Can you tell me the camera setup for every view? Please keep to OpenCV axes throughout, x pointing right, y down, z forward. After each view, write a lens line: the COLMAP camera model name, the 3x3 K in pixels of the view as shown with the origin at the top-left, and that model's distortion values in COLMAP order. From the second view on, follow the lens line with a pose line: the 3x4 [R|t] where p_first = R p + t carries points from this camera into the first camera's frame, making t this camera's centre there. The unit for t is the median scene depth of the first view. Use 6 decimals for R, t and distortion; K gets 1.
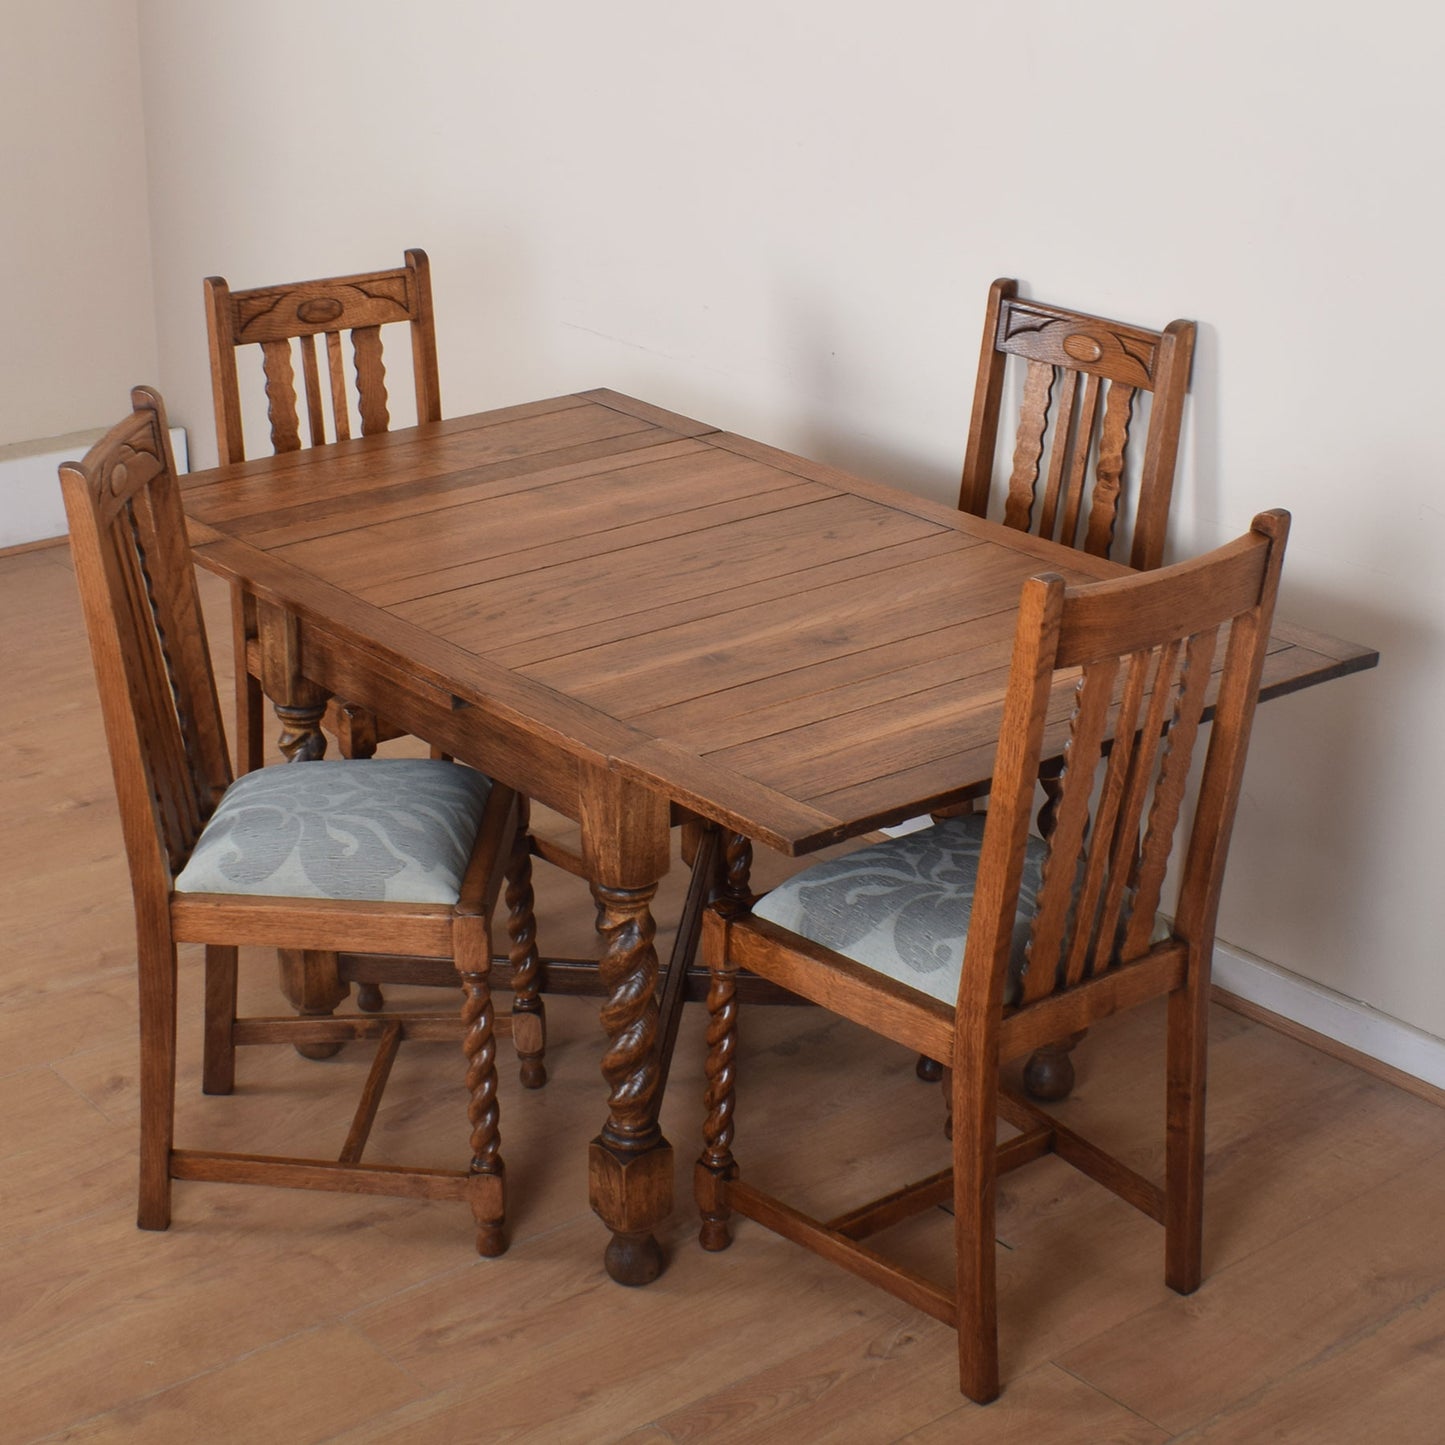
lens RADIAL K [[2967.6, 0, 701.7], [0, 2967.6, 649.1], [0, 0, 1]] dist [-0.076875, 0.000000]
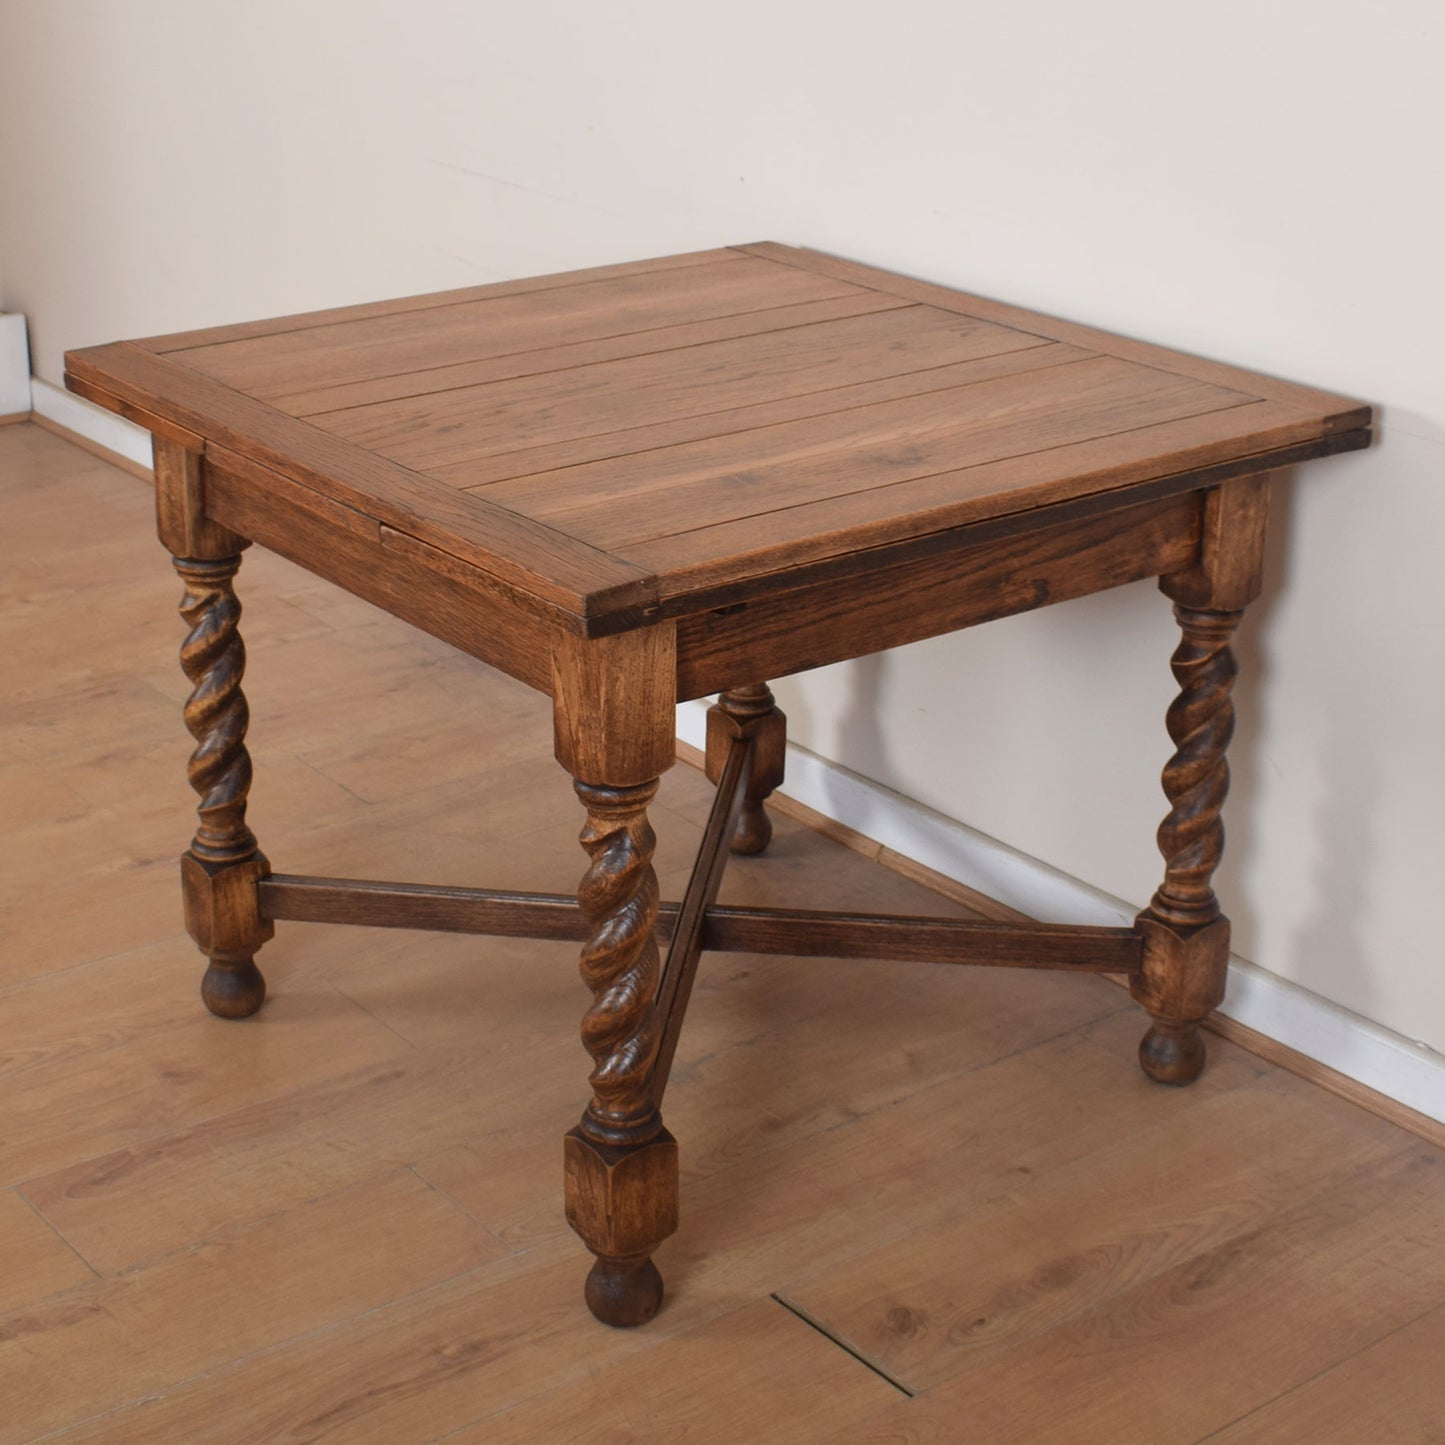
lens RADIAL K [[2967.6, 0, 730.9], [0, 2967.6, 676.8], [0, 0, 1]] dist [-0.076875, 0.000000]
pose [[0.999891, 0.011333, -0.009490, 0.009320], [-0.011242, 0.999891, 0.009597, 0.044716], [0.009598, -0.009489, 0.999909, 0.261190]]
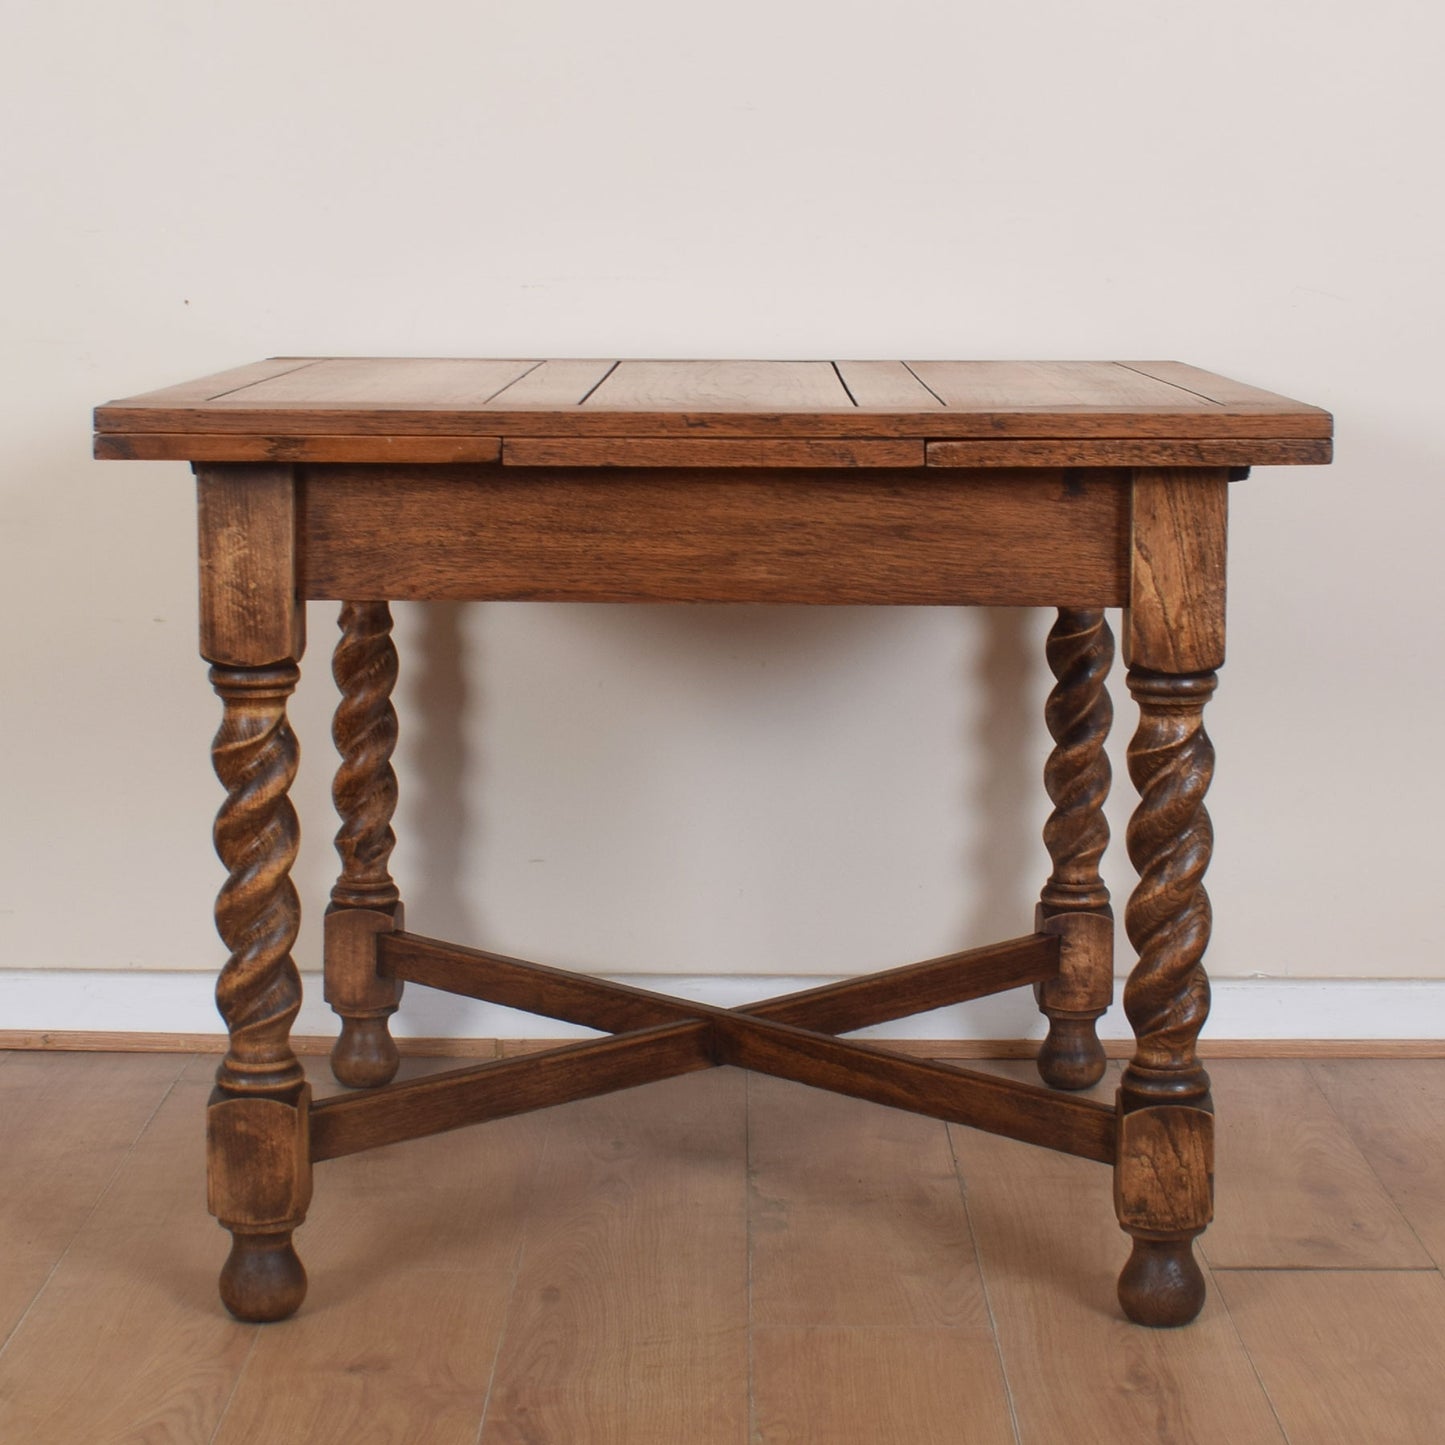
lens RADIAL K [[3261.0, 0, 791.7], [0, 3261.0, 726.5], [0, 0, 1]] dist [-0.055059, 0.000000]
pose [[0.611870, -0.113774, 0.782733, -0.645091], [0.268834, 0.960601, -0.070522, 0.114881], [-0.743871, 0.253575, 0.618349, 0.585790]]
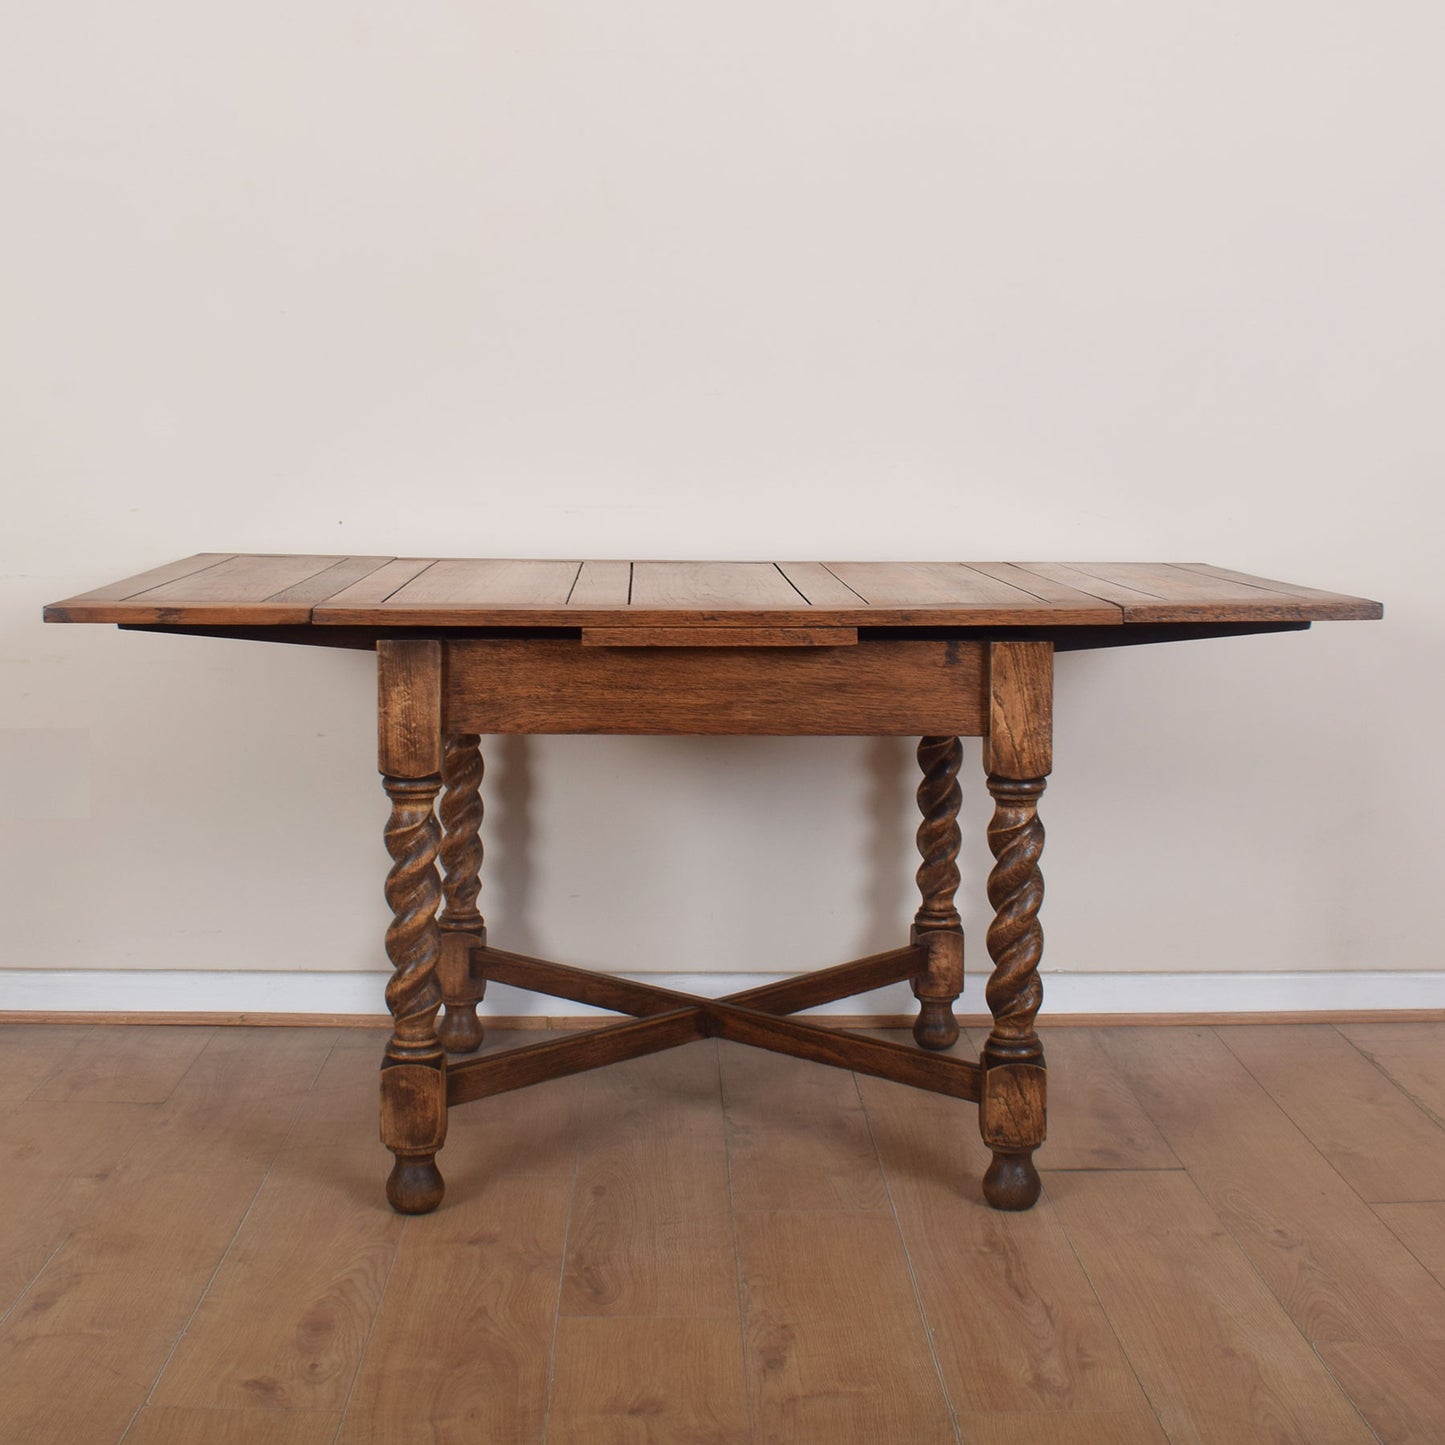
lens RADIAL K [[2347.3, 0, 716.1], [0, 2347.3, 651.8], [0, 0, 1]] dist [-0.128896, 0.000000]
pose [[0.594801, -0.075759, 0.800295, -0.716359], [0.274913, 0.954693, -0.113948, 0.096408], [-0.755404, 0.287788, 0.588679, 0.565836]]
